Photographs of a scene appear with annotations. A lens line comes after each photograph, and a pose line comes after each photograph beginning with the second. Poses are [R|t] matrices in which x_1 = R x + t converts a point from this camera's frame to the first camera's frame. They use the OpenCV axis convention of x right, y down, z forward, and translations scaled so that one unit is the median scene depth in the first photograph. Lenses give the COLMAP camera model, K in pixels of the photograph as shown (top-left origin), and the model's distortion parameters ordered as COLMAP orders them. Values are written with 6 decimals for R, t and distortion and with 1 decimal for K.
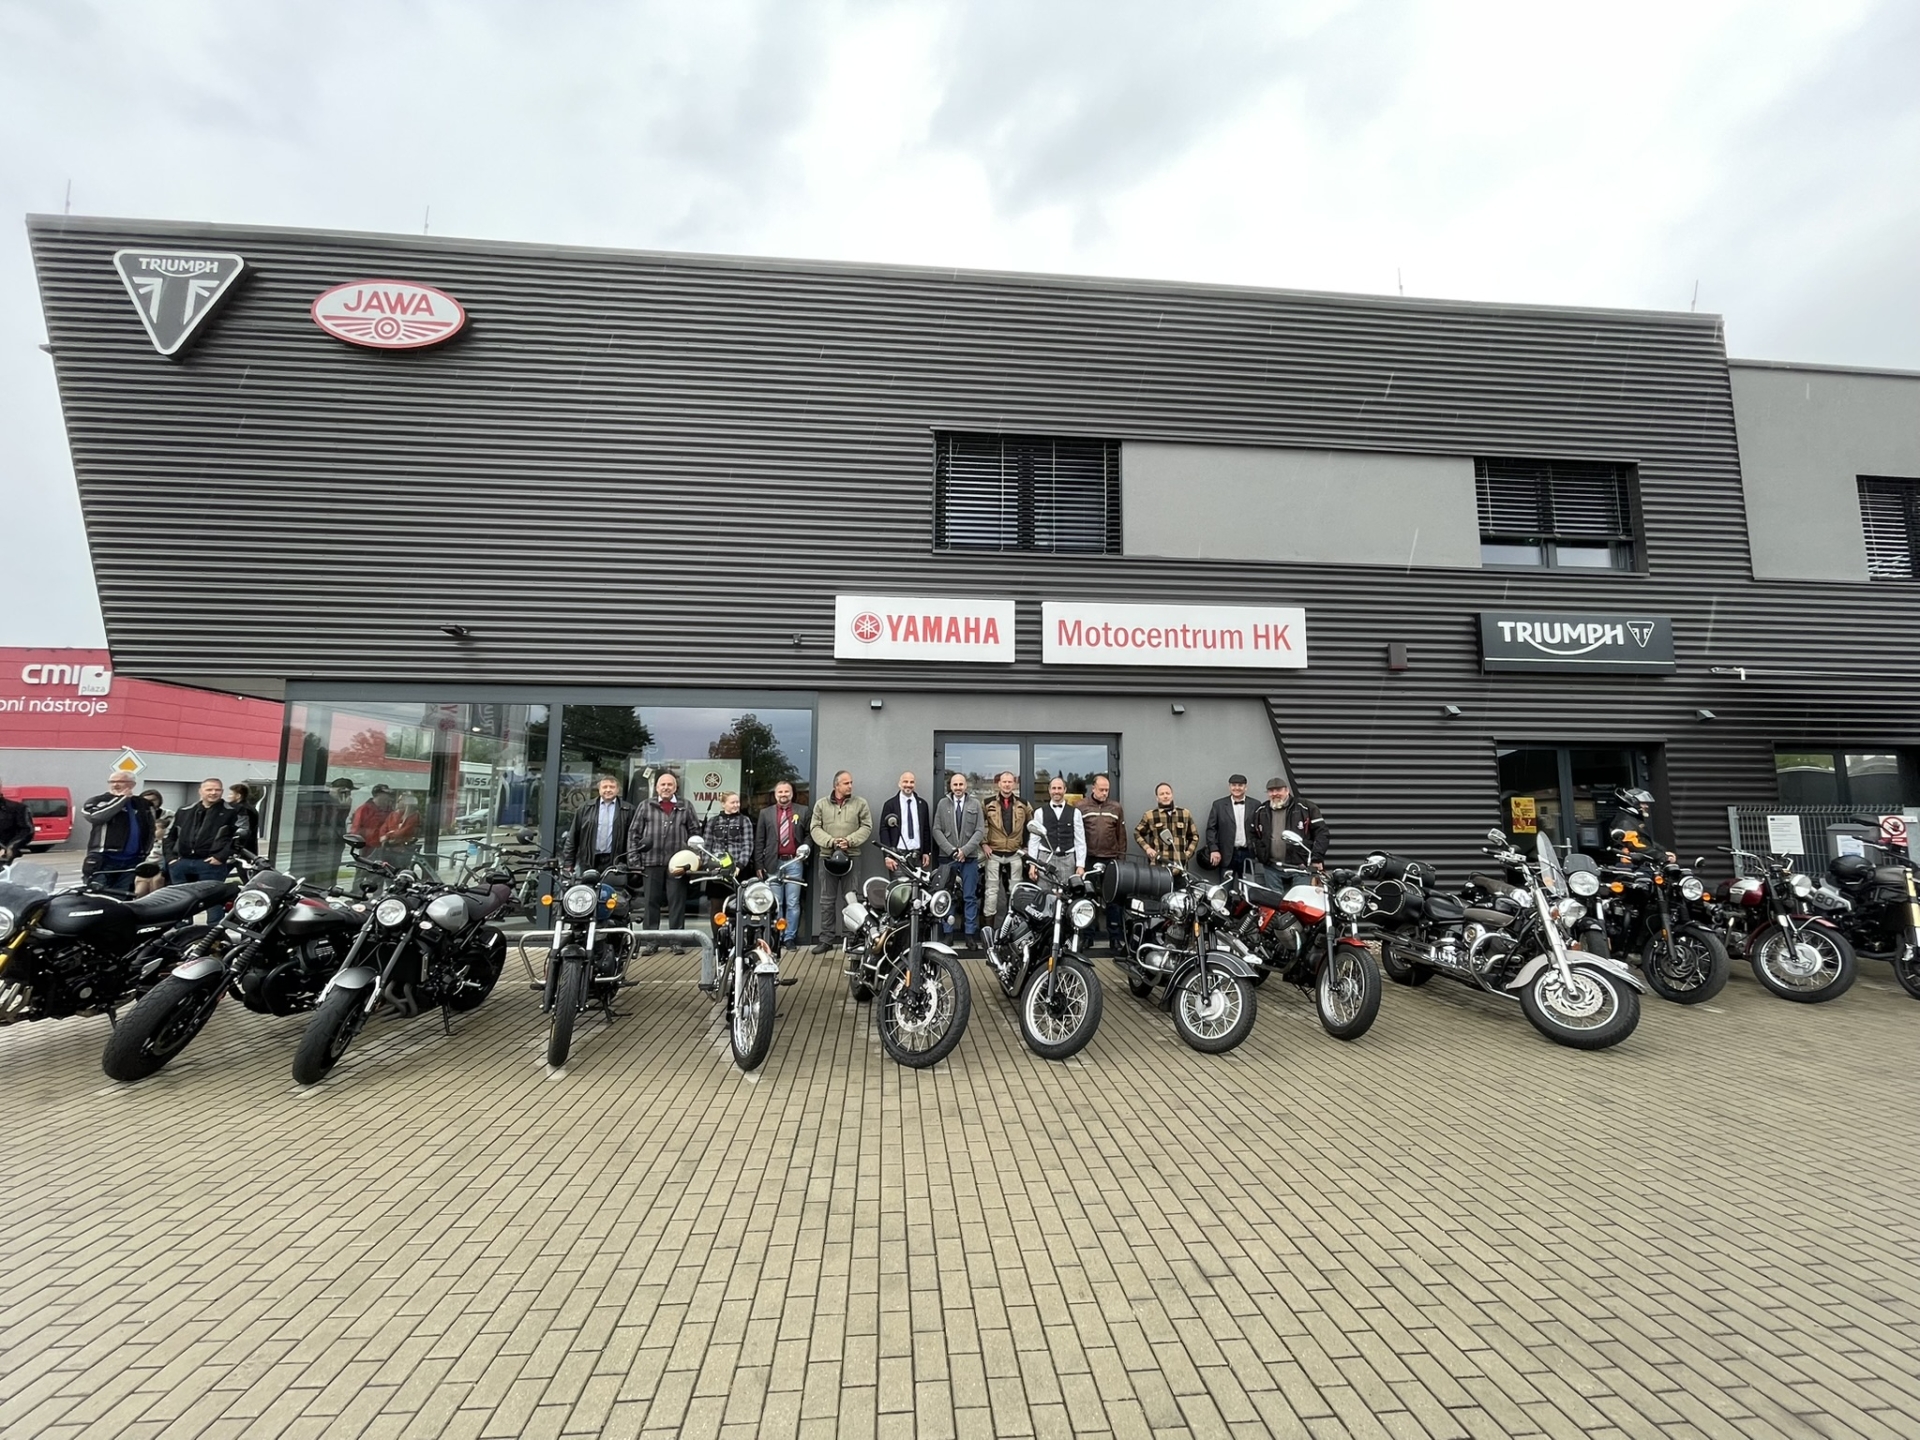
lens RADIAL K [[772.0, 0, 955.9], [0, 772.0, 719.3], [0, 0, 1]] dist [0.000212, -0.001490]
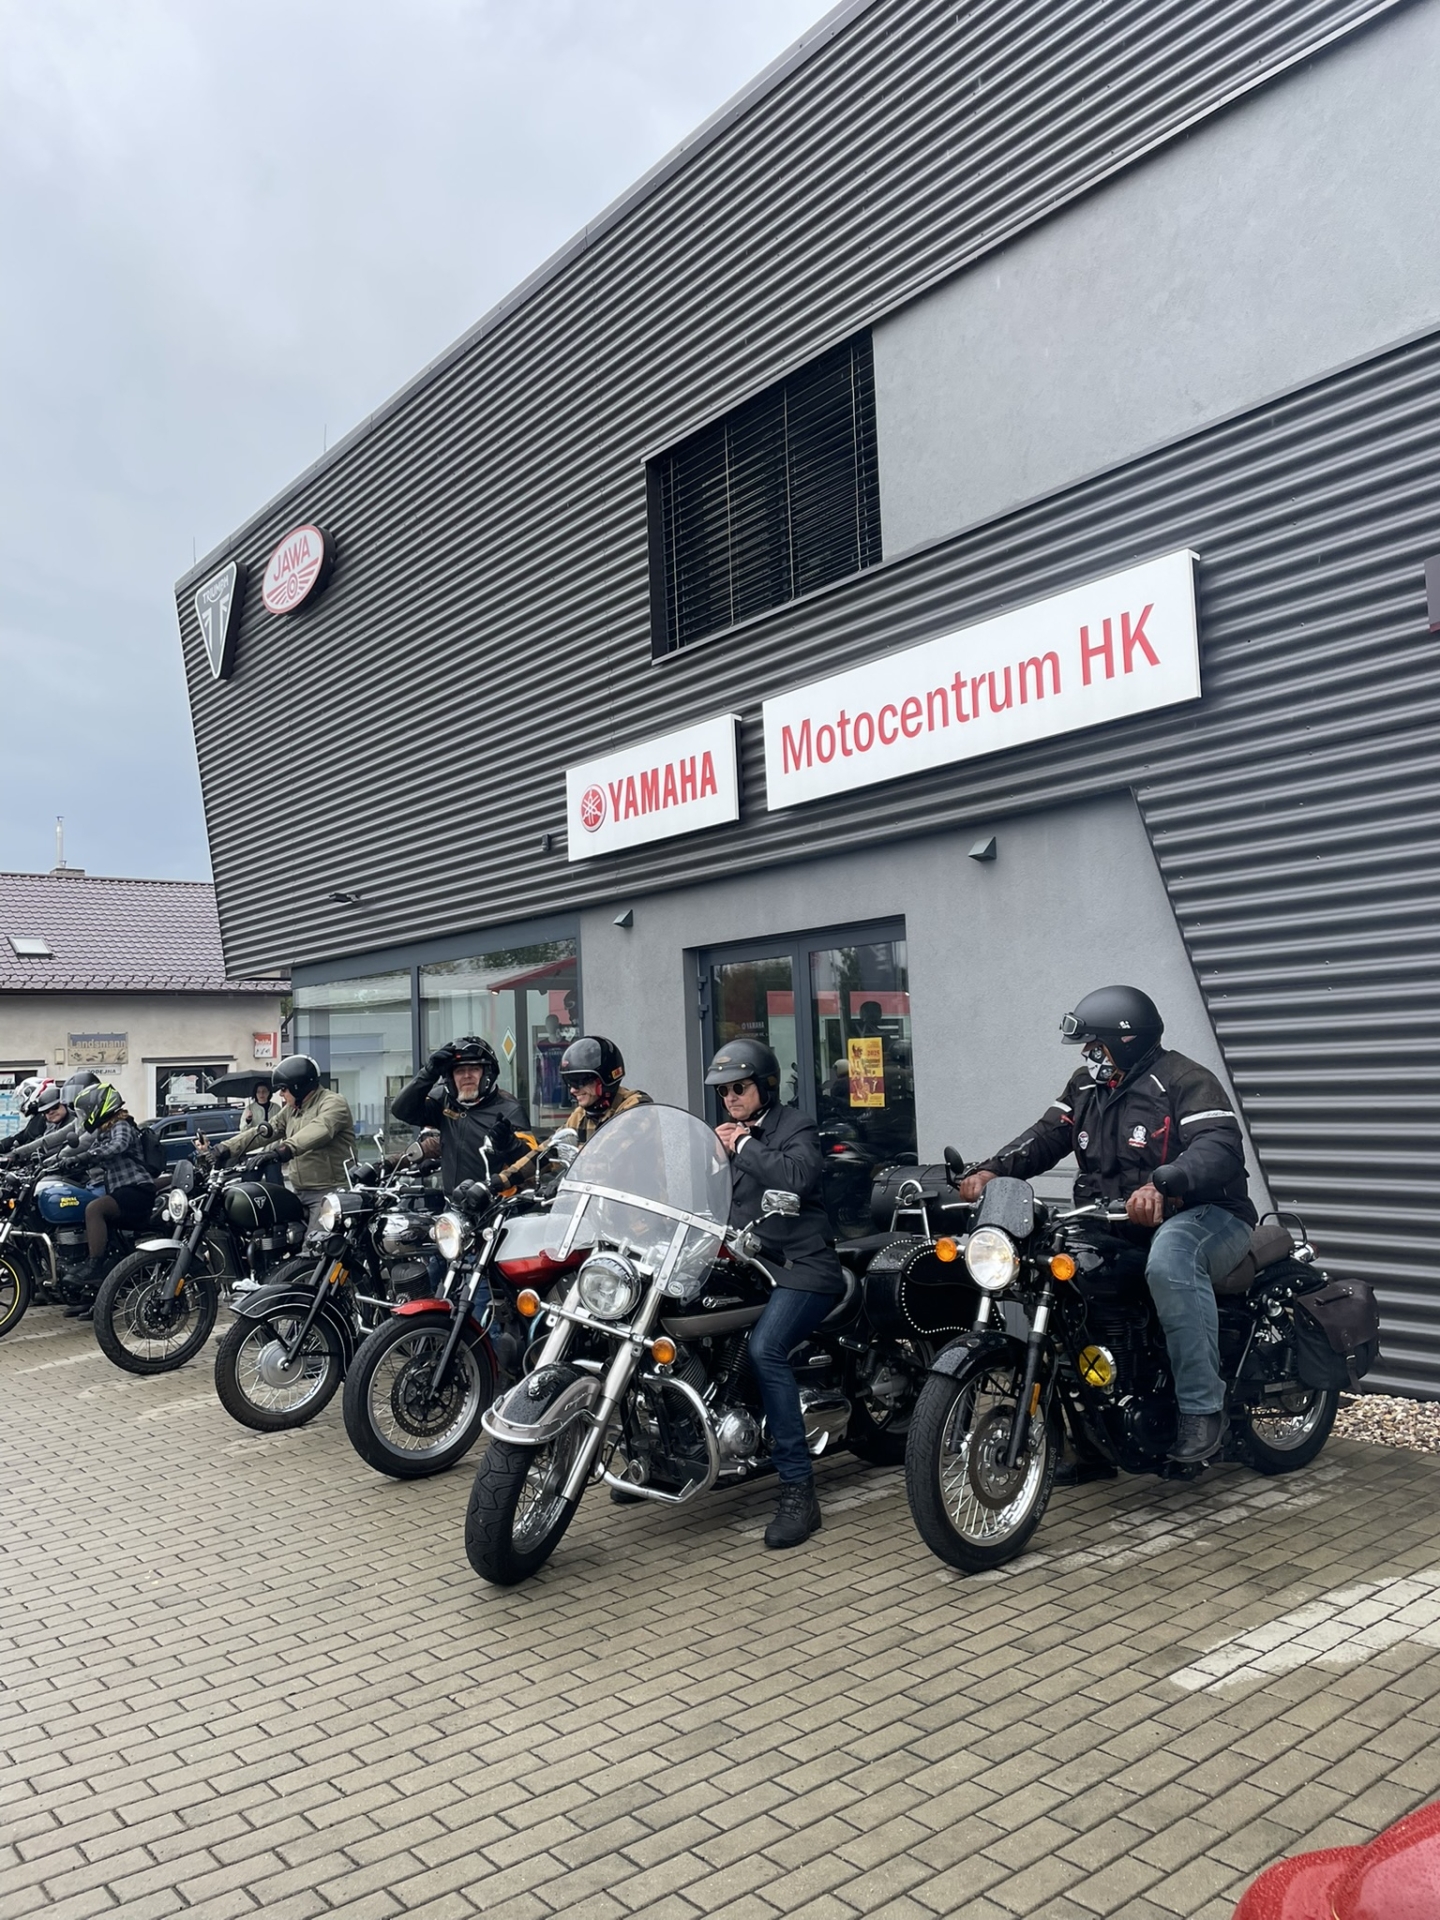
lens RADIAL K [[1439.0, 0, 730.4], [0, 1439.0, 956.8], [0, 0, 1]] dist [0.075121, -0.055070]
pose [[0.562872, -0.097817, -0.820735, 0.948225], [0.138625, 0.990079, -0.022929, 0.051749], [0.814836, -0.100868, 0.570848, 0.370160]]
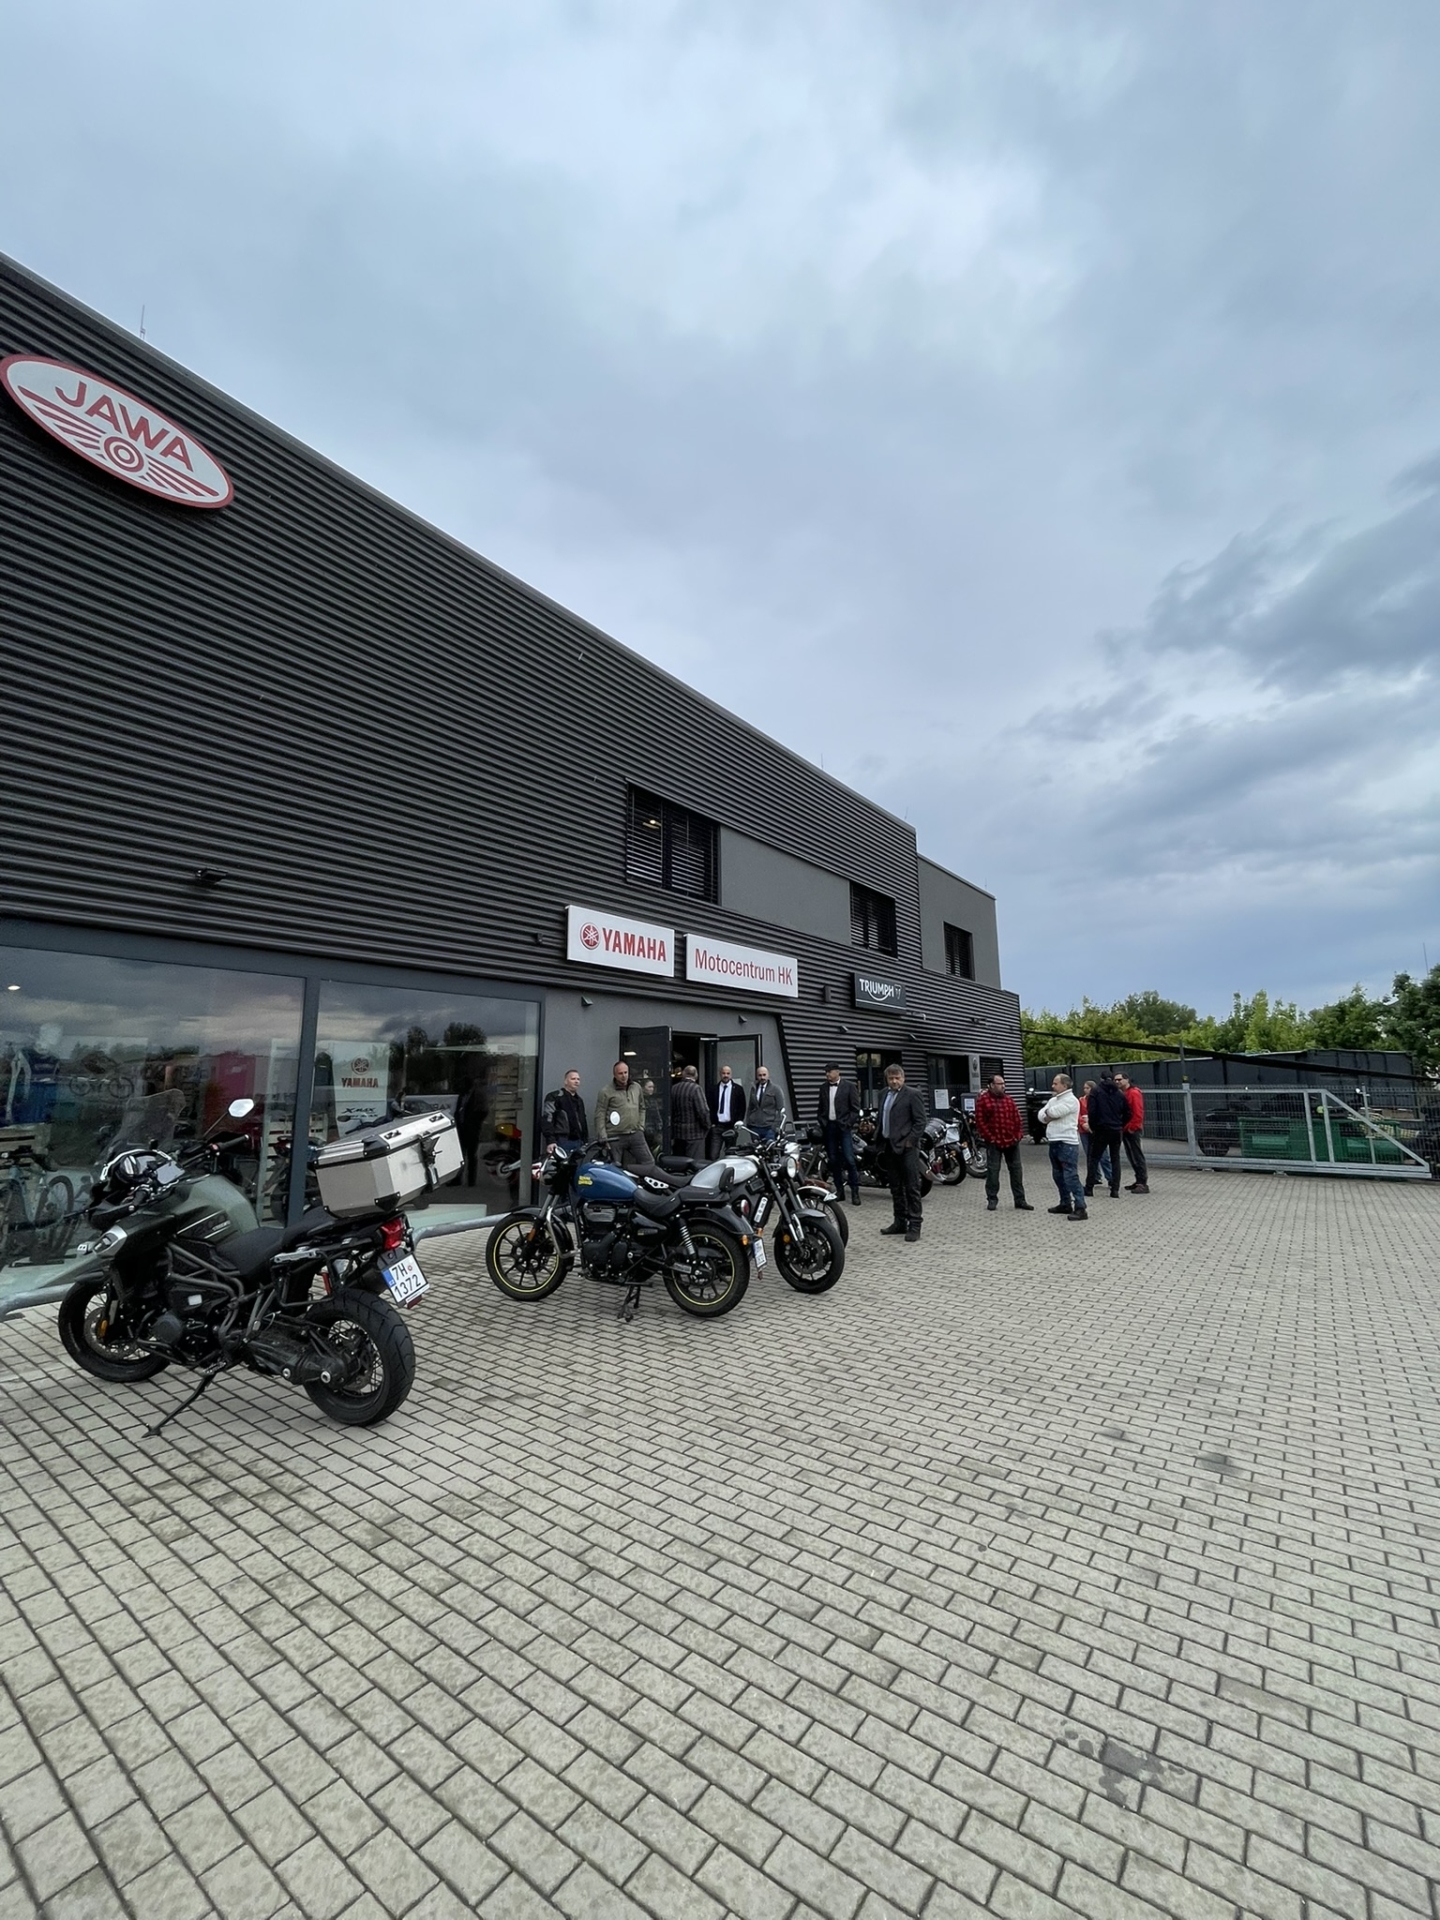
lens RADIAL K [[772.0, 0, 723.2], [0, 772.0, 966.1], [0, 0, 1]] dist [0.000212, -0.001490]
pose [[0.668589, 0.106337, 0.735990, -0.826655], [-0.075422, 0.994316, -0.075146, -0.001350], [-0.739797, -0.005268, 0.672809, 0.062709]]
